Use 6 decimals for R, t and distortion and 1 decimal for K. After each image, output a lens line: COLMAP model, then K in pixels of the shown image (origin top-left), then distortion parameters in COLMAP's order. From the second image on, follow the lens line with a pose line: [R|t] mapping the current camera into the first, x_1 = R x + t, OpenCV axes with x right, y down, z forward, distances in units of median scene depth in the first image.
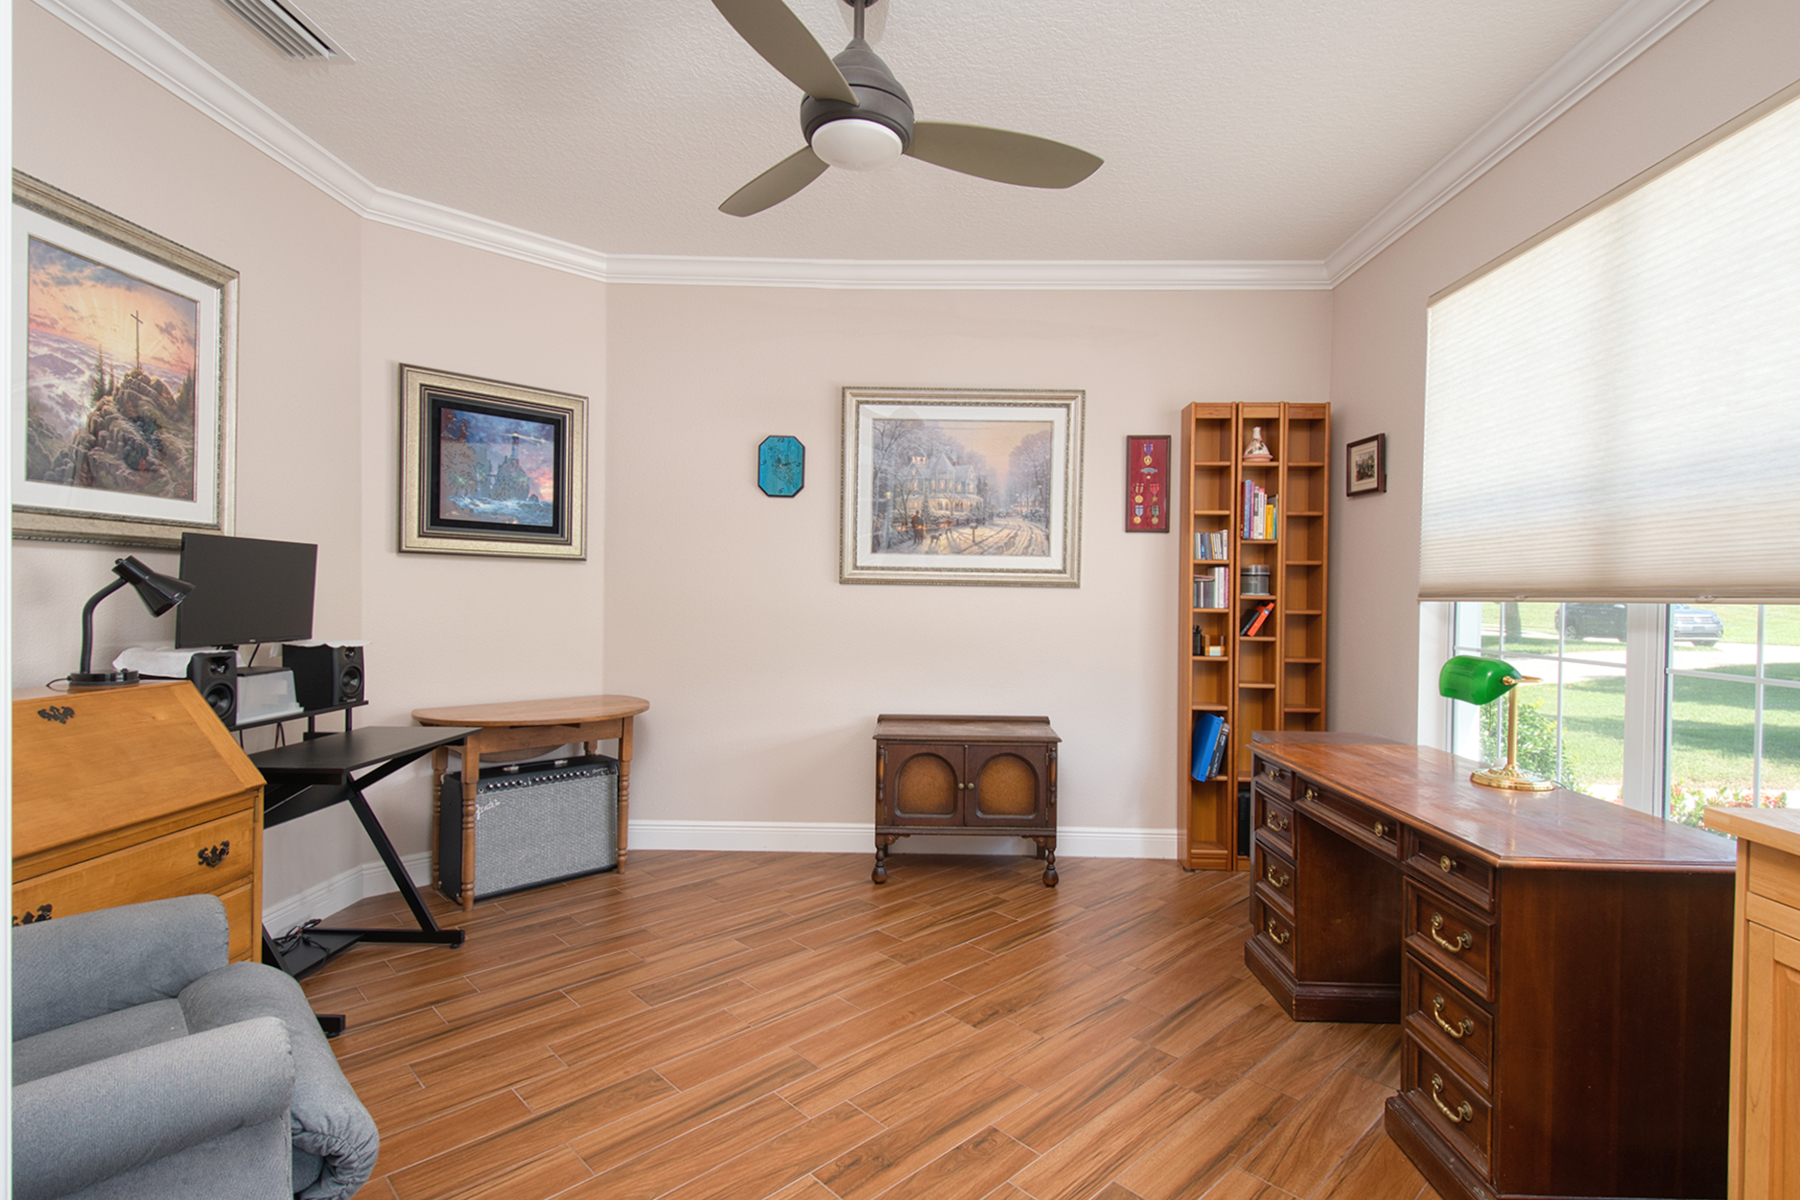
lens RADIAL K [[913.5, 0, 900.0], [0, 913.5, 600.0], [0, 0, 1]] dist [-0.000637, -0.000336]
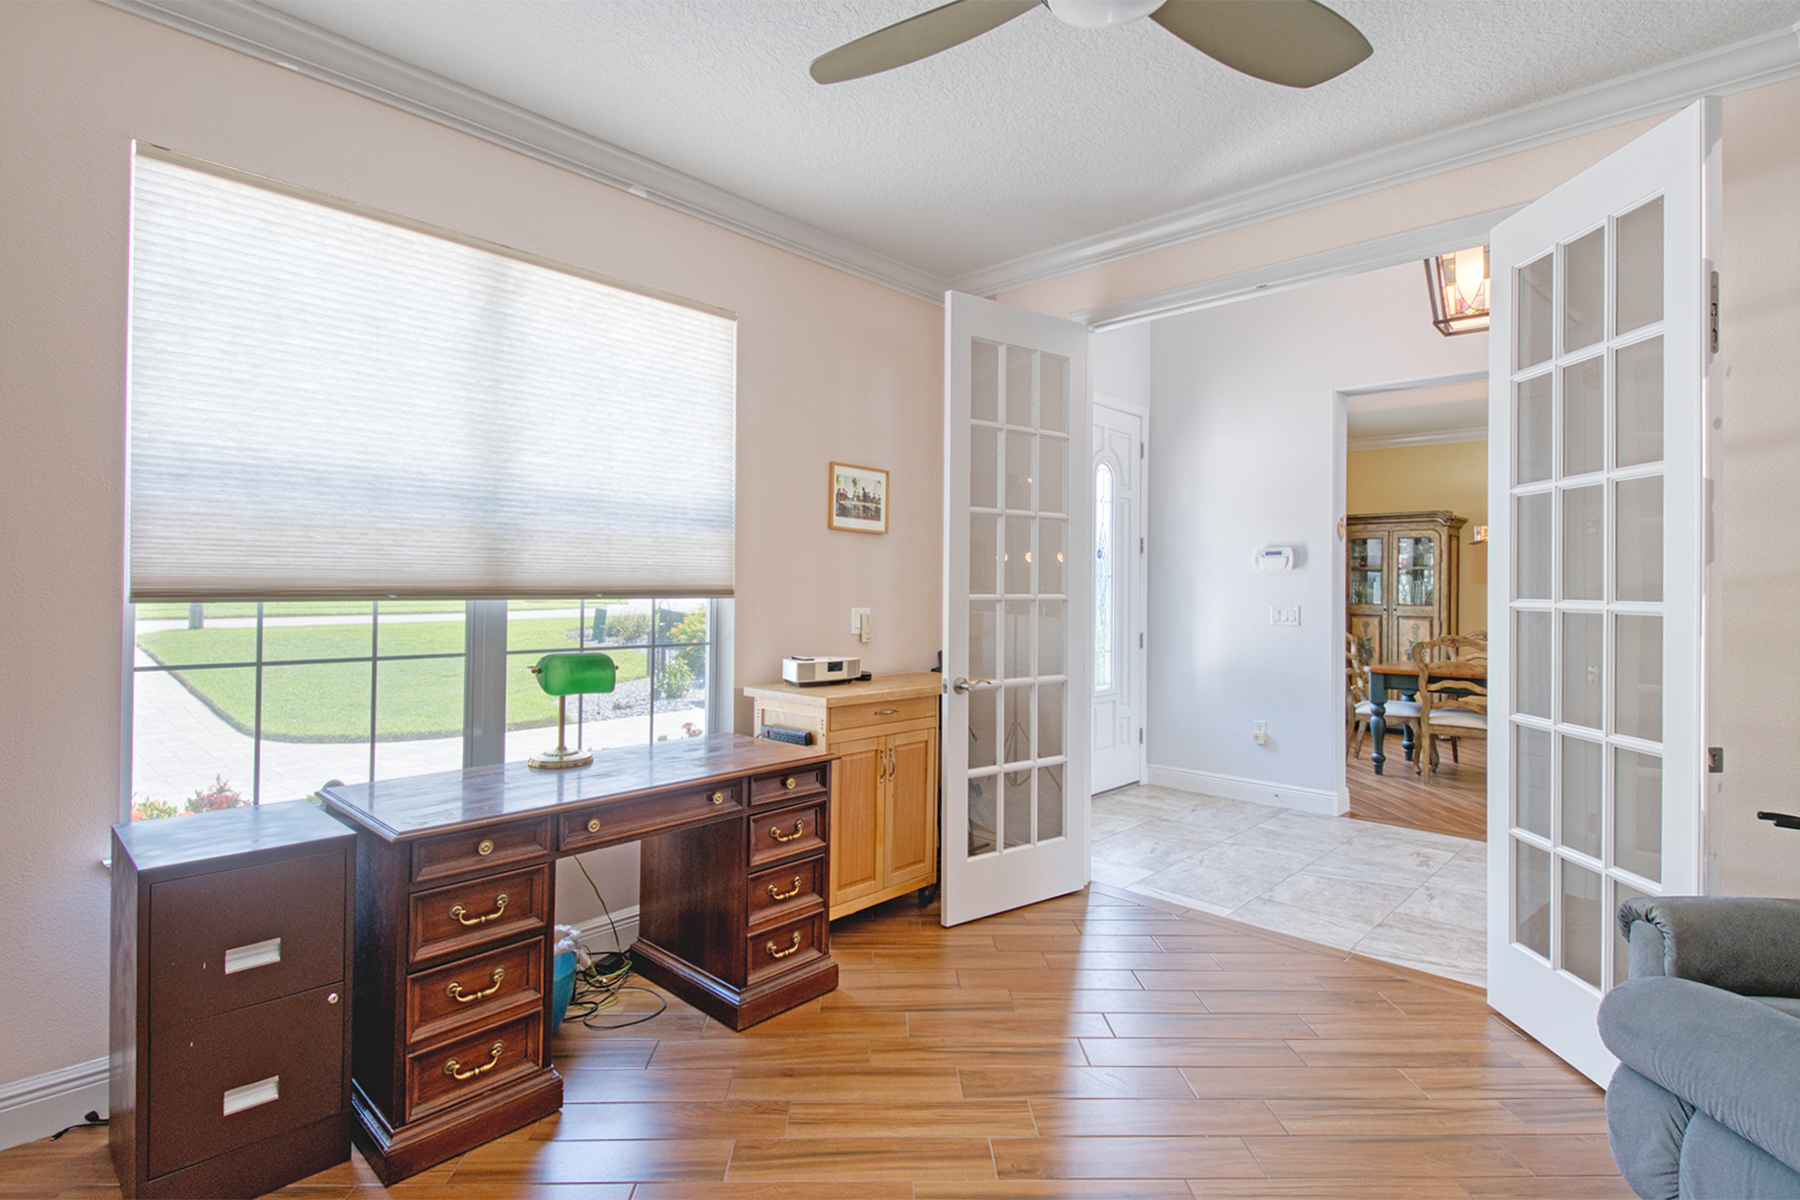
lens RADIAL K [[913.5, 0, 900.0], [0, 913.5, 600.0], [0, 0, 1]] dist [-0.000637, -0.000336]
pose [[-0.765722, -0.012187, 0.643056, -0.309794], [-0.003657, 0.999887, 0.014594, -0.013540], [-0.643161, 0.008823, -0.765680, 1.339245]]
